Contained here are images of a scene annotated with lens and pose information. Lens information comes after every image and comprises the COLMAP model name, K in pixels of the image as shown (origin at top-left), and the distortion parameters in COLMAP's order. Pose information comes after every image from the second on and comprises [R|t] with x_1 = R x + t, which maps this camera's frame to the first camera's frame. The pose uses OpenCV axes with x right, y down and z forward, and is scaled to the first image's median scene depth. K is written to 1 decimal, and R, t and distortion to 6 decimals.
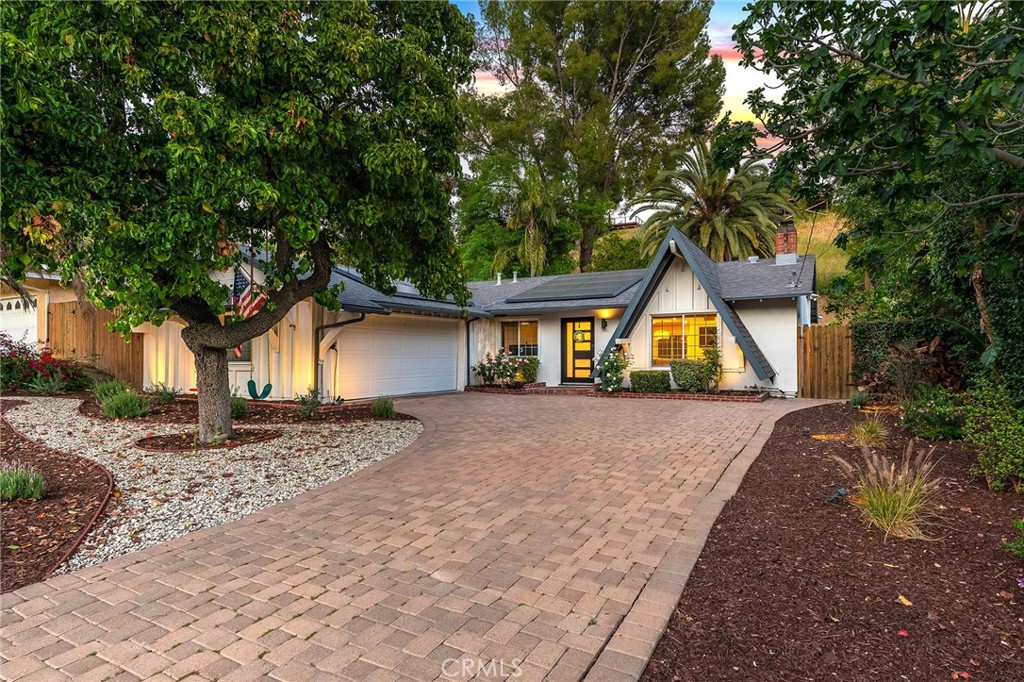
lens RADIAL K [[530.8, 0, 512.9], [0, 530.8, 344.8], [0, 0, 1]] dist [0.016397, 0.000421]
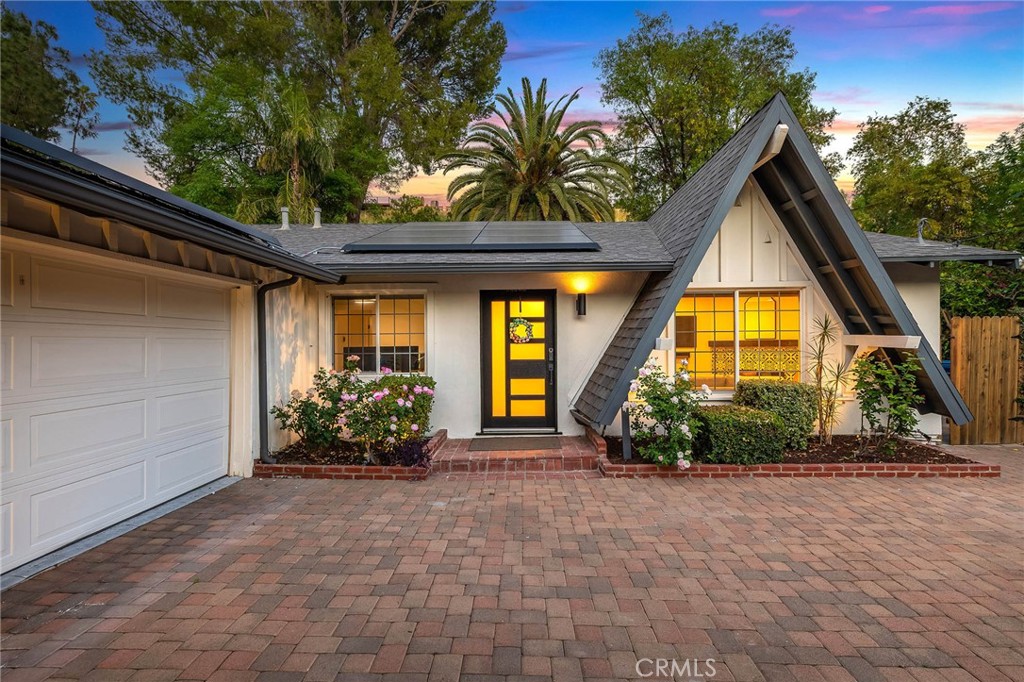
lens RADIAL K [[530.8, 0, 510.7], [0, 530.8, 344.7], [0, 0, 1]] dist [0.016397, 0.000421]
pose [[0.885848, -0.004484, 0.463953, -0.103598], [-0.003992, 0.999843, 0.017286, -0.011301], [-0.463958, -0.017165, 0.885691, 0.582340]]
